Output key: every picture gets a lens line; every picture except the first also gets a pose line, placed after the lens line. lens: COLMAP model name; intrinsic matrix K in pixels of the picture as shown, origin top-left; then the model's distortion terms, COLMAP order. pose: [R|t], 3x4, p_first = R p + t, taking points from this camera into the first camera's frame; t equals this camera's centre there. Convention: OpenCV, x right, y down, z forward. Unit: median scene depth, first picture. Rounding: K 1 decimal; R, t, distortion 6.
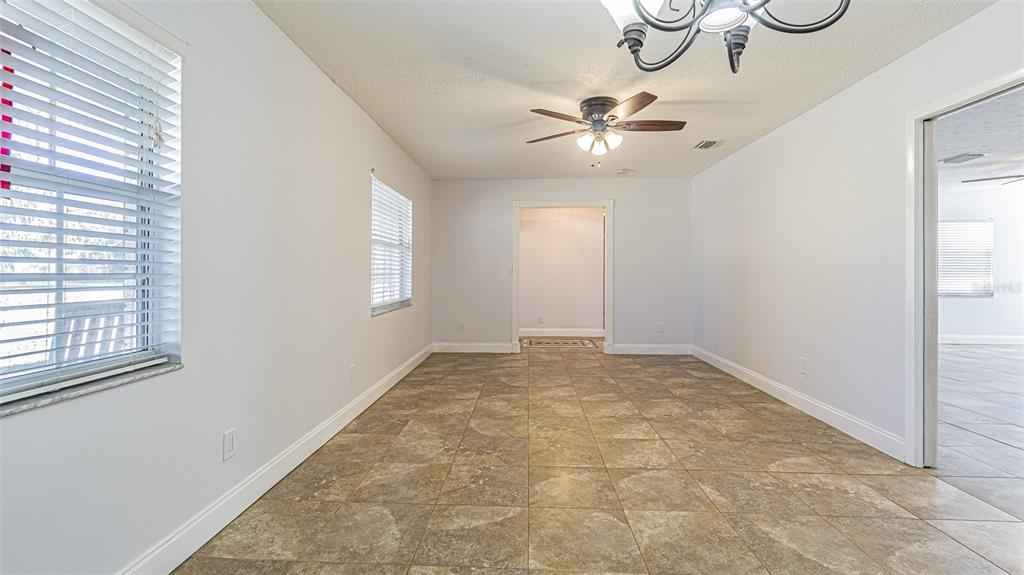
lens RADIAL K [[444.4, 0, 517.3], [0, 444.4, 280.8], [0, 0, 1]] dist [0.001962, 0.000140]
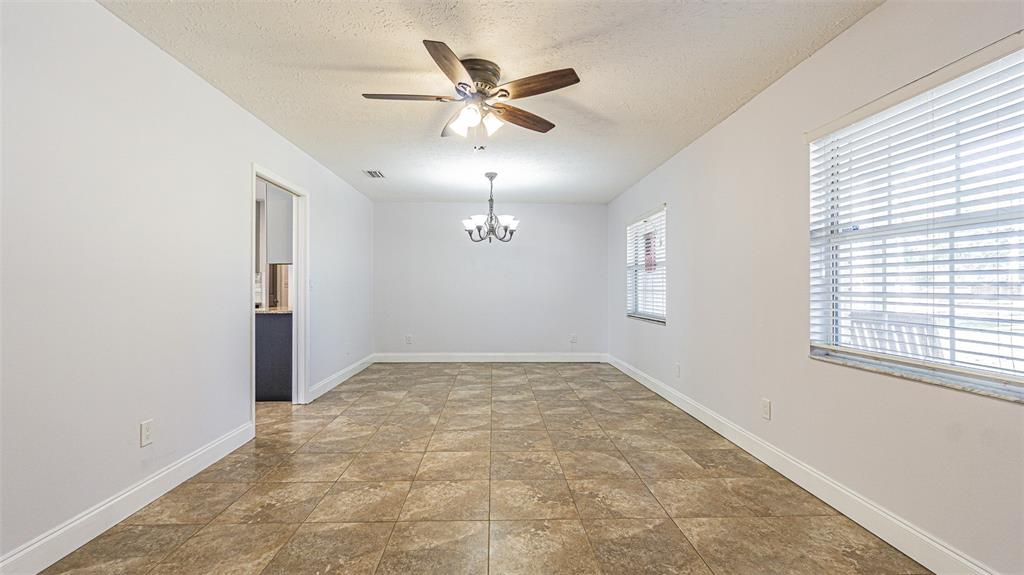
lens RADIAL K [[444.4, 0, 509.9], [0, 444.4, 286.3], [0, 0, 1]] dist [0.001962, 0.000140]
pose [[-0.998024, -0.006466, -0.062498, 0.195824], [-0.007411, 0.999862, 0.014896, -0.041968], [0.062394, 0.015330, -0.997934, 2.018980]]
